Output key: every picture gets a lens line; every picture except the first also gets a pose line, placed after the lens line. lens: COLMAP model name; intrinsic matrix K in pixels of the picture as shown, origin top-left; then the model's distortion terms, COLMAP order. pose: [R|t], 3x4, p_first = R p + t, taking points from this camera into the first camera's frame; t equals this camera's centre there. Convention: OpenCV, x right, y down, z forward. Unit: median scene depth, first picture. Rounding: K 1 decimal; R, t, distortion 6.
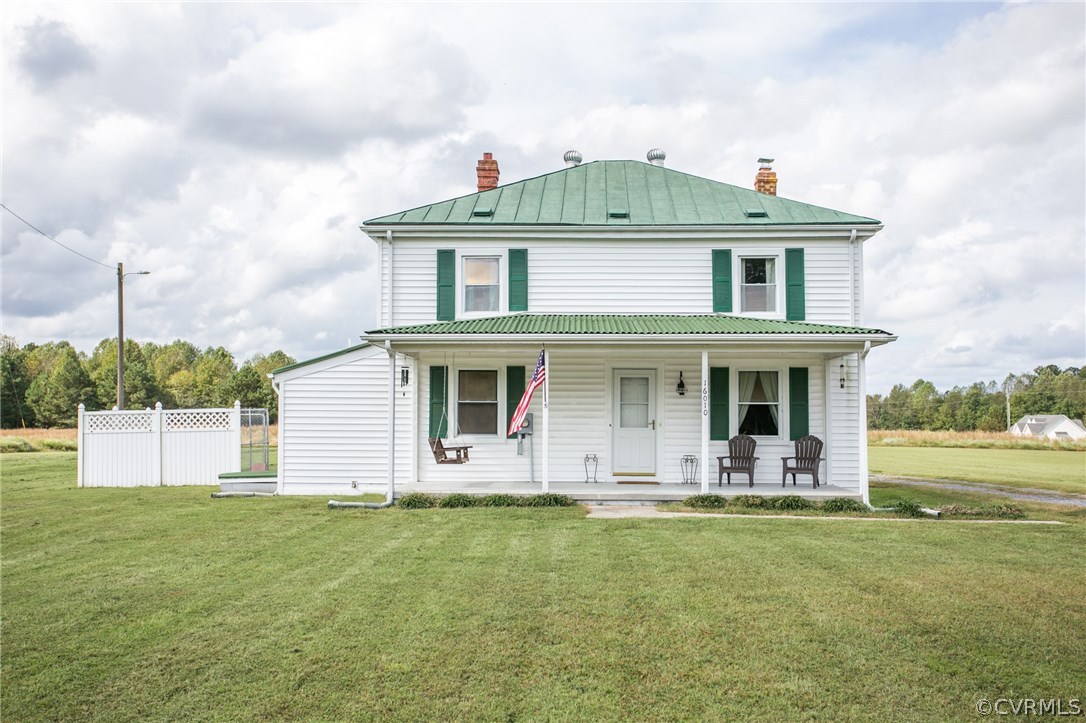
lens RADIAL K [[1096.3, 0, 543.4], [0, 1096.3, 361.9], [0, 0, 1]] dist [-0.165714, 0.000000]
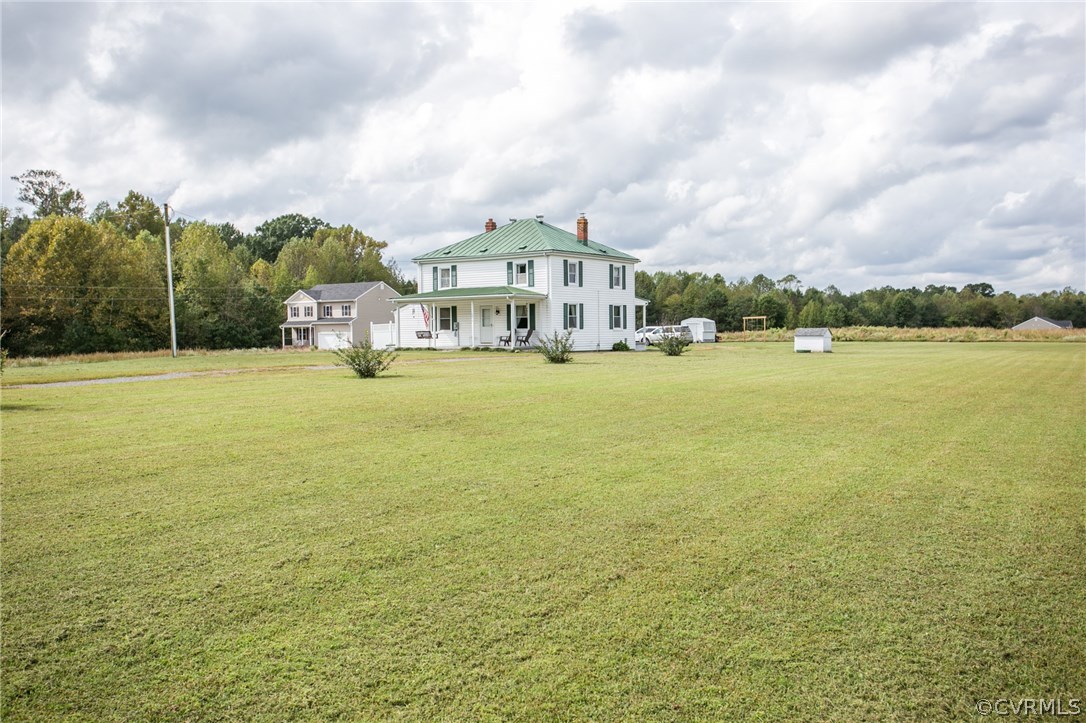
lens RADIAL K [[1001.0, 0, 543.2], [0, 1001.0, 363.4], [0, 0, 1]] dist [-0.002451, 0.000000]
pose [[0.854454, -0.000669, -0.519527, 1.530211], [0.044528, 0.996414, 0.071952, -0.025188], [0.517616, -0.084613, 0.851419, -1.122371]]
